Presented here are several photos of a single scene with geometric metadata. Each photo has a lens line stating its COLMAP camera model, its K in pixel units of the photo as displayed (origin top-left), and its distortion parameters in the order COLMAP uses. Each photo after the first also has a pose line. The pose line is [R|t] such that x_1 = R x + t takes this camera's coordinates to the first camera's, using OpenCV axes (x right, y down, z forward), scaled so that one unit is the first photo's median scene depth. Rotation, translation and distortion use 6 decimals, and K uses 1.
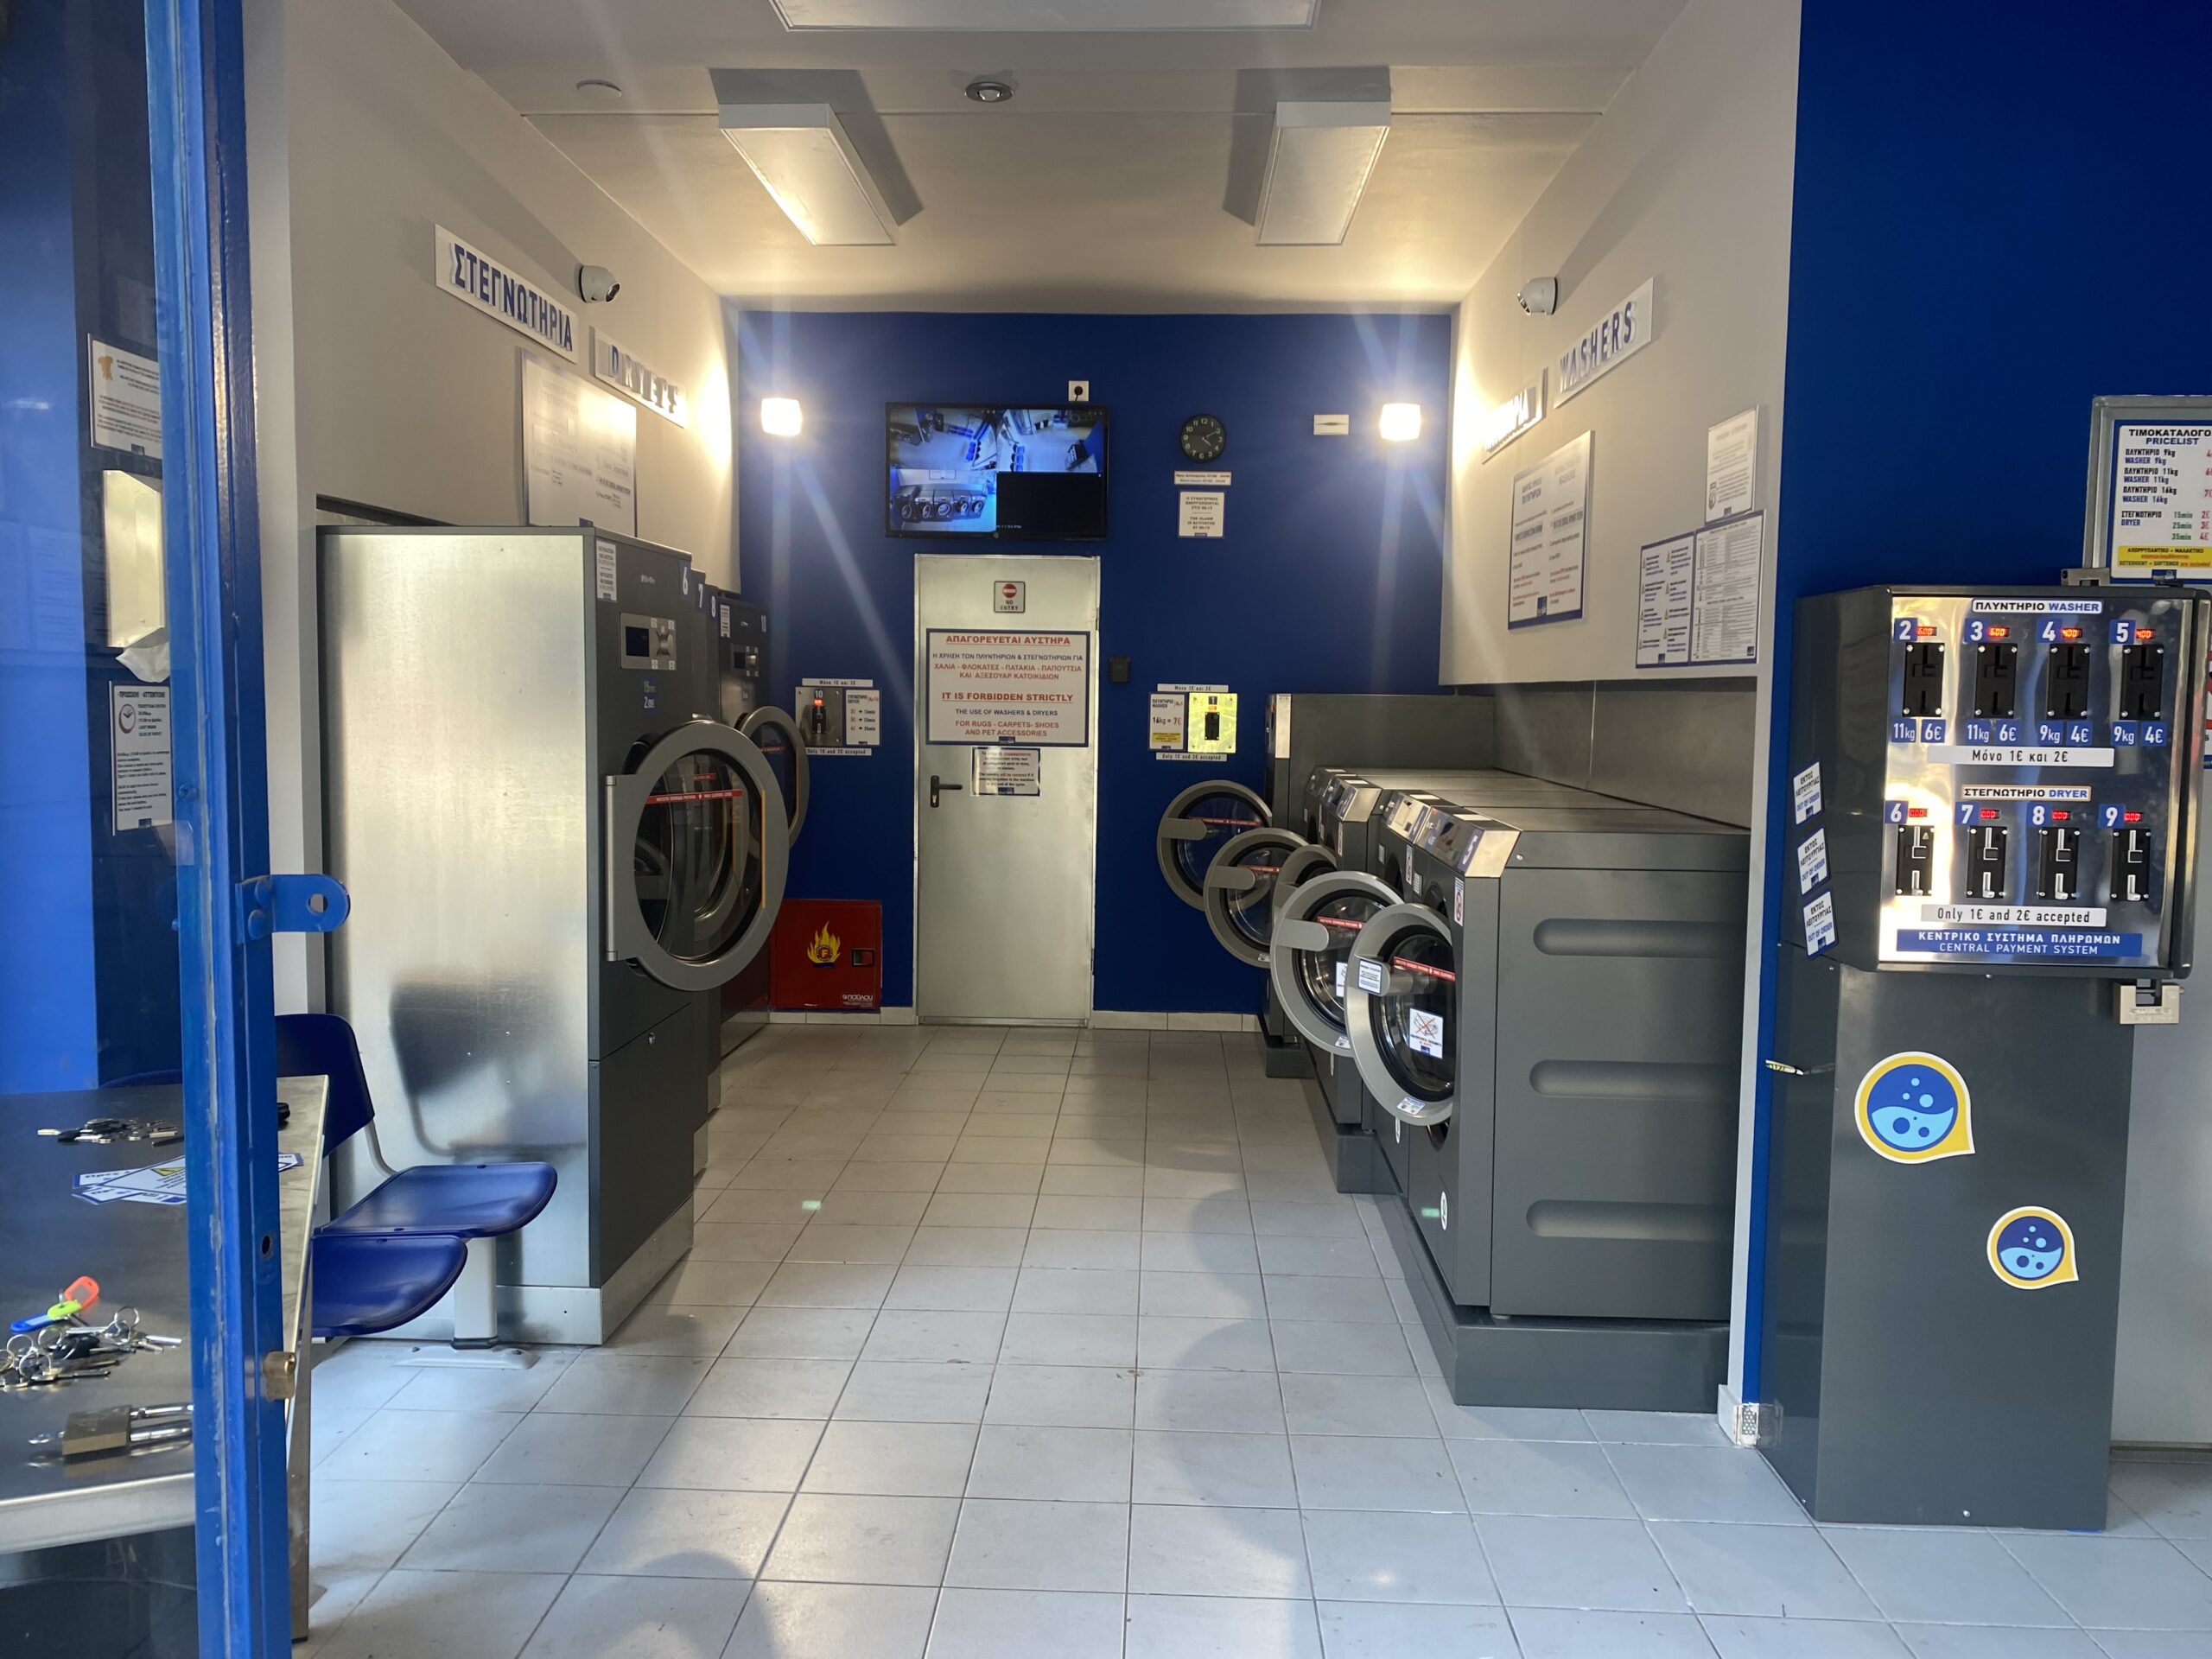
lens RADIAL K [[1675.5, 0, 1087.9], [0, 1675.5, 813.3], [0, 0, 1]] dist [0.045613, -0.053176]
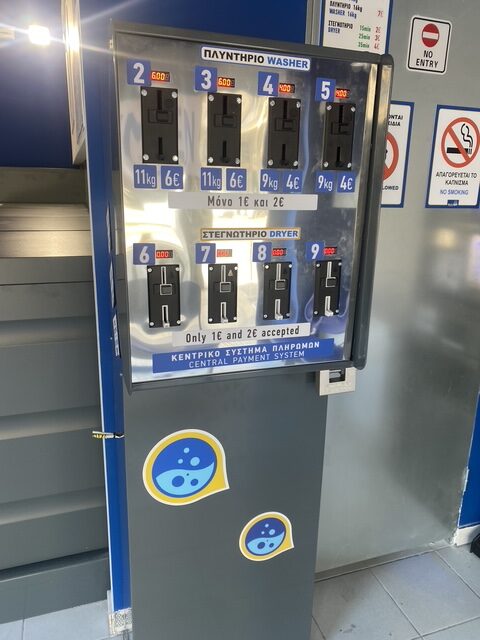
lens RADIAL K [[511.8, 0, 240.0], [0, 511.8, 320.0], [0, 0, 1]] dist [0.016656, -0.012735]
pose [[0.929192, -0.088262, 0.358905, 0.308215], [0.014787, 0.979168, 0.202514, -0.018915], [-0.369302, -0.182867, 0.911140, 0.497199]]
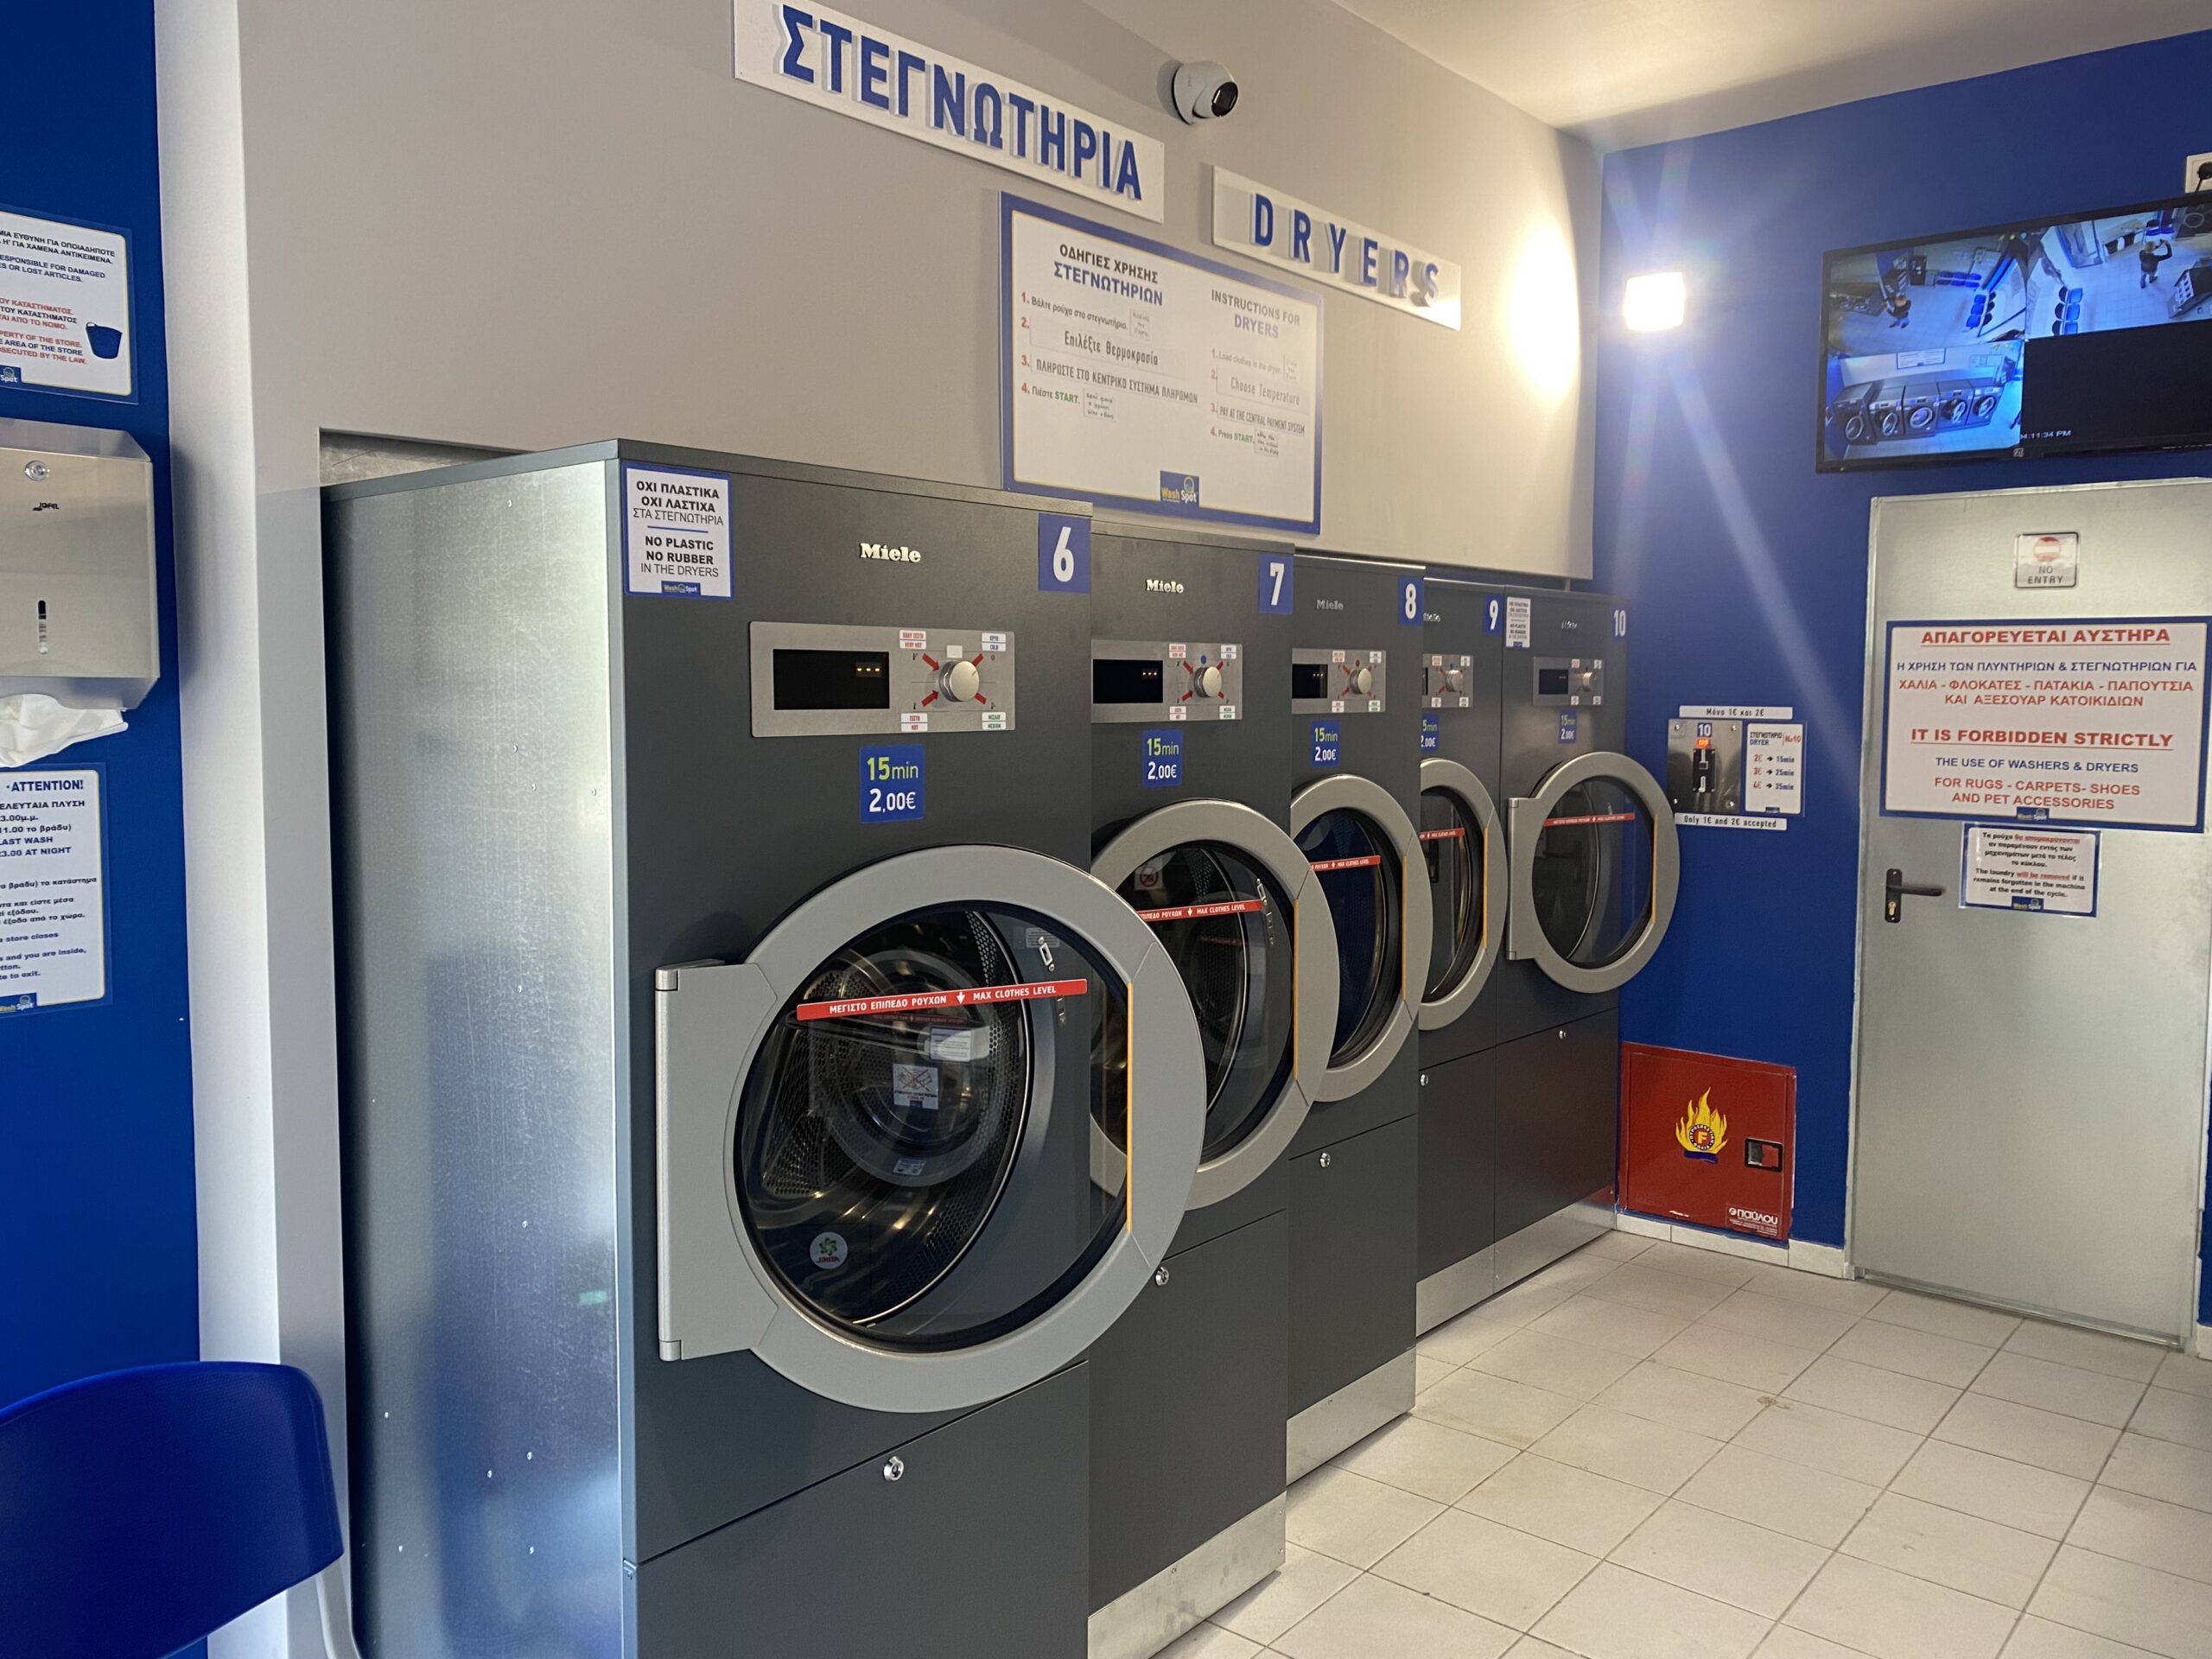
lens RADIAL K [[1691.1, 0, 1114.9], [0, 1691.1, 808.6], [0, 0, 1]] dist [0.022973, -0.015857]
pose [[0.798359, 0.033279, -0.601261, 0.095261], [-0.036245, 0.999317, 0.007185, -0.072935], [0.601090, 0.016057, 0.799020, 0.675463]]
